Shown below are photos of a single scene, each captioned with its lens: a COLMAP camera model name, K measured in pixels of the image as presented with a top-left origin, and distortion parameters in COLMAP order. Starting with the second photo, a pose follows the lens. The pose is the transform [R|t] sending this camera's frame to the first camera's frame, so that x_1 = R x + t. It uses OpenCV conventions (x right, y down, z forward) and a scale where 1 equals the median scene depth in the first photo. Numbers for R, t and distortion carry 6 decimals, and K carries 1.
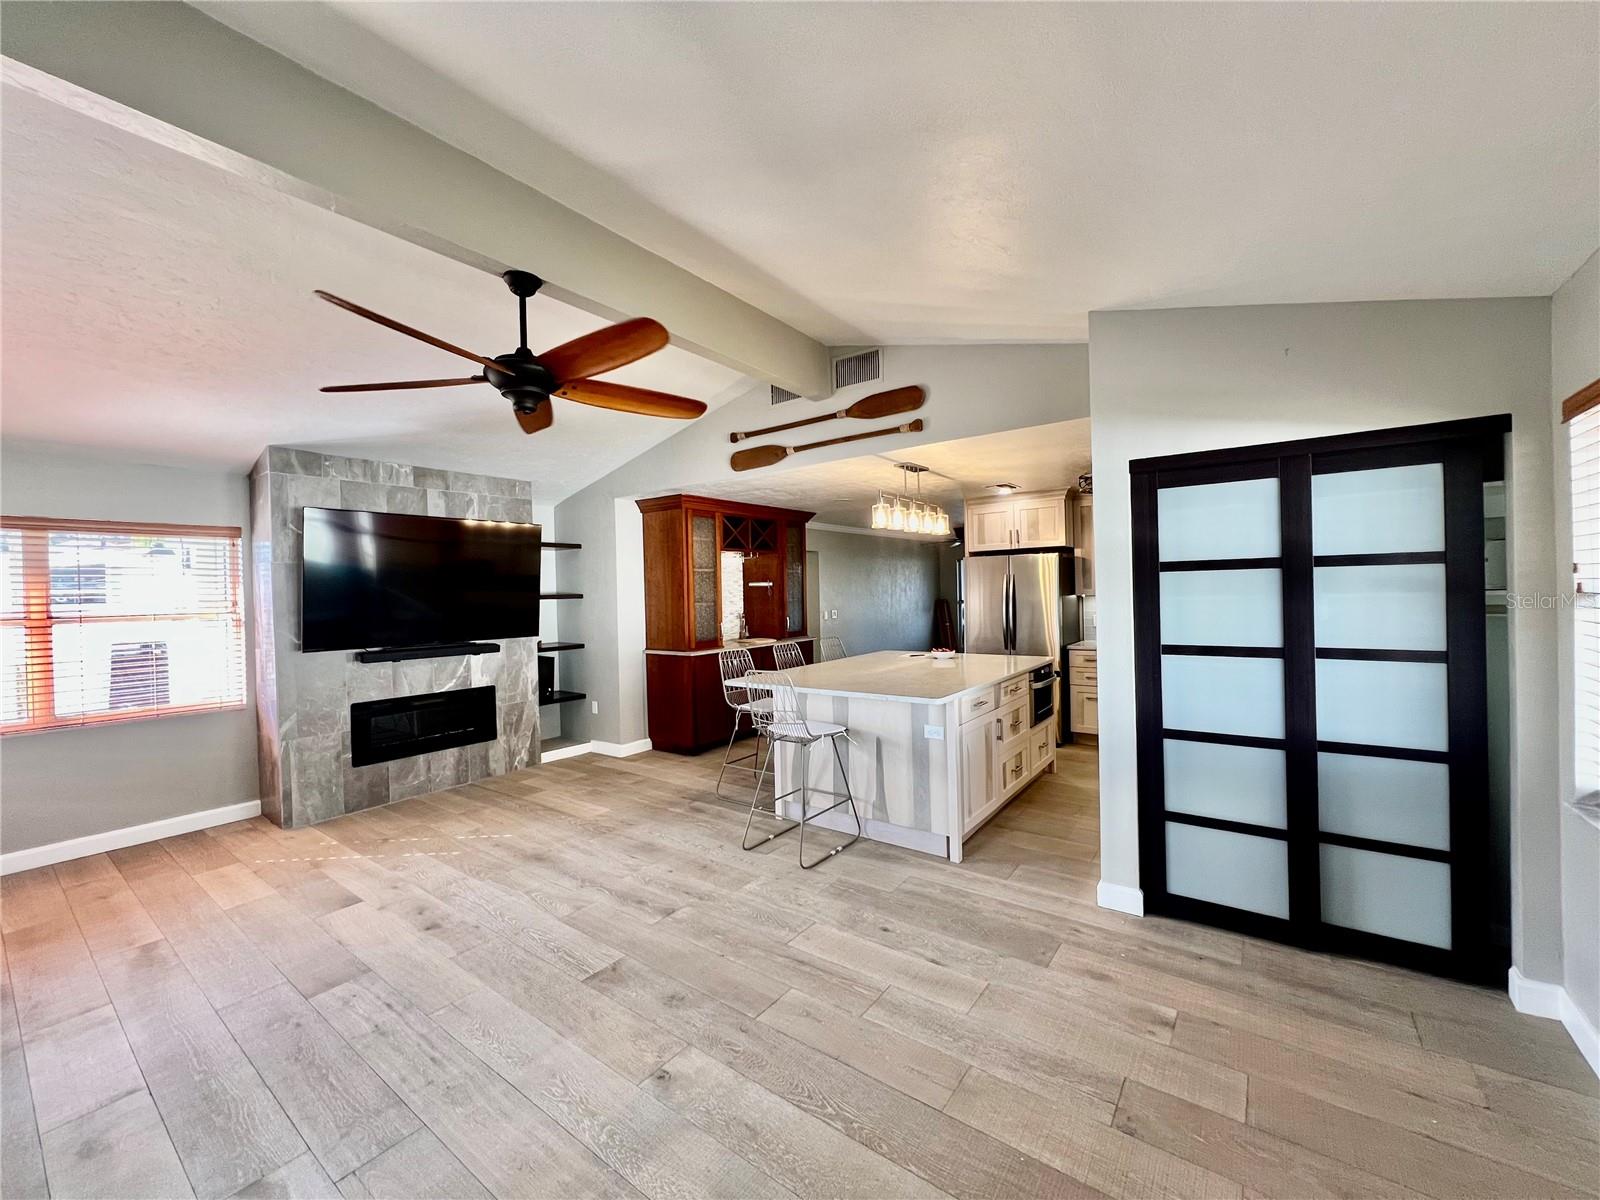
lens RADIAL K [[640.8, 0, 793.3], [0, 640.8, 595.5], [0, 0, 1]] dist [0.000889, -0.000043]
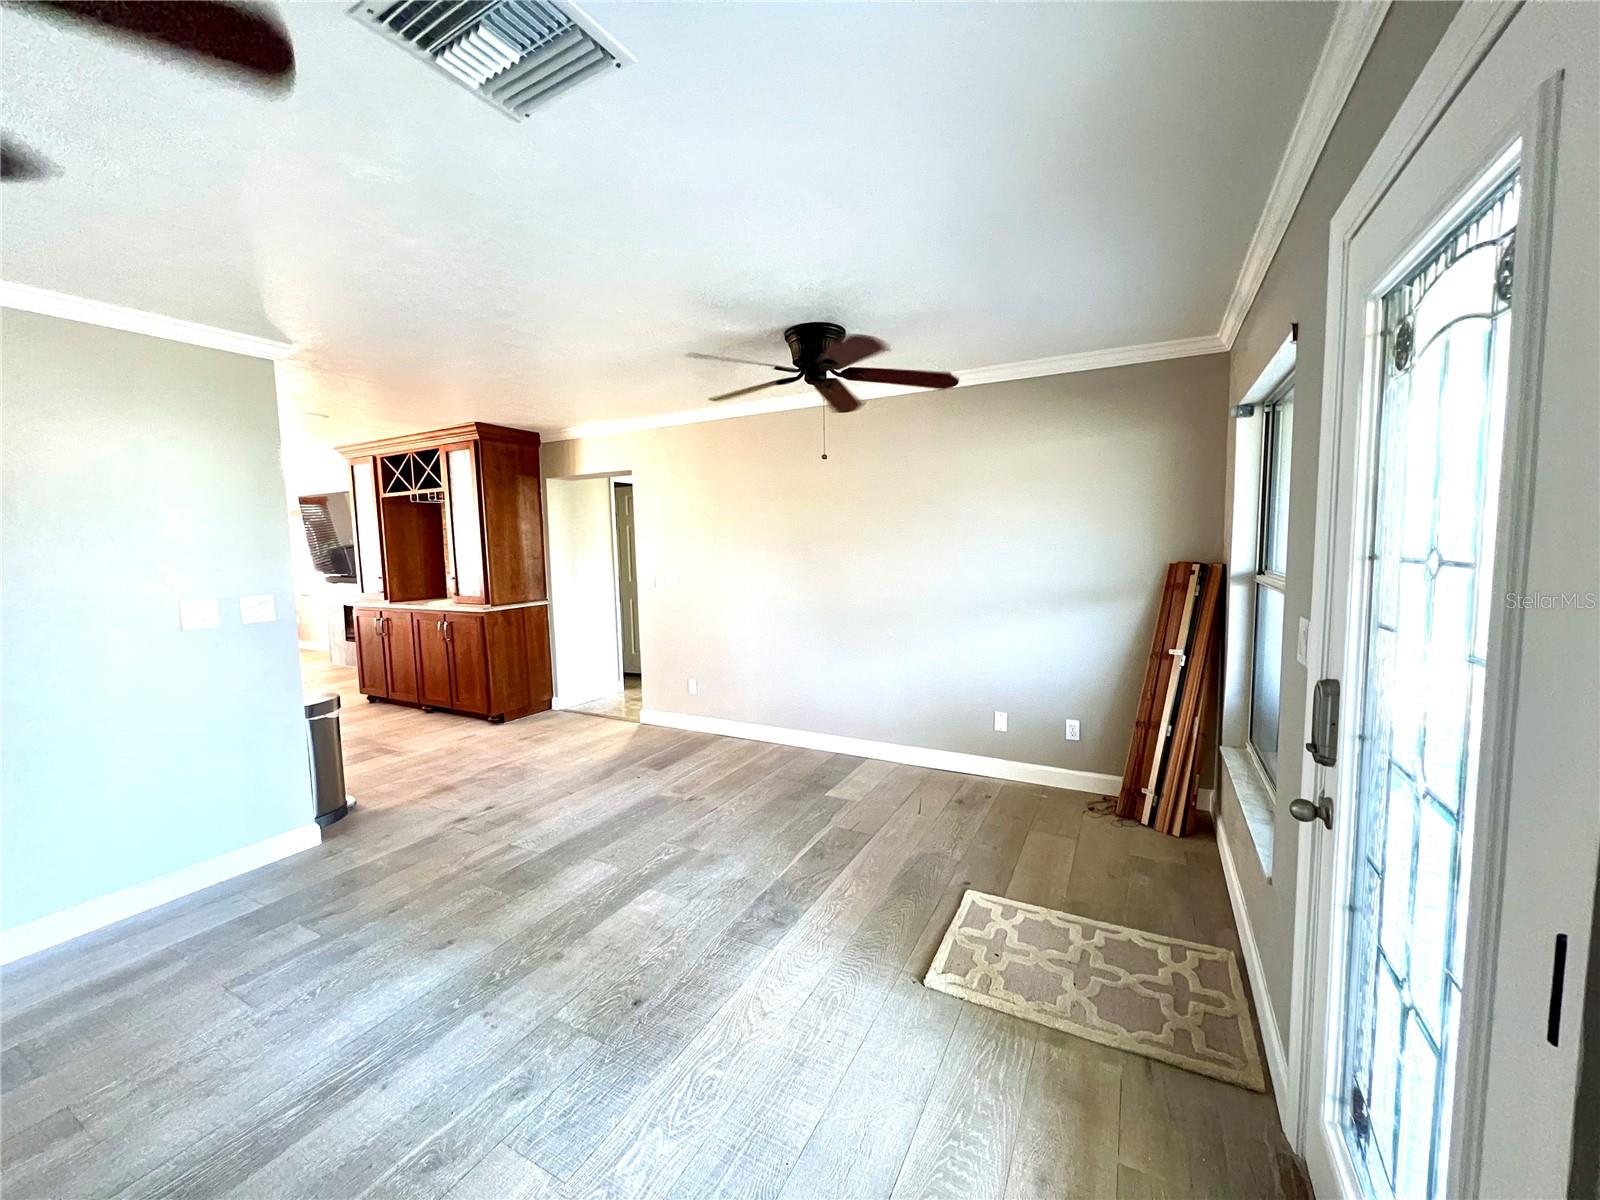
lens RADIAL K [[640.8, 0, 790.6], [0, 640.8, 595.4], [0, 0, 1]] dist [0.000889, -0.000043]
pose [[0.143259, 0.102790, -0.984333, 0.916513], [0.016315, 0.994211, 0.106196, -0.021881], [0.989551, -0.031273, 0.140752, 1.495131]]
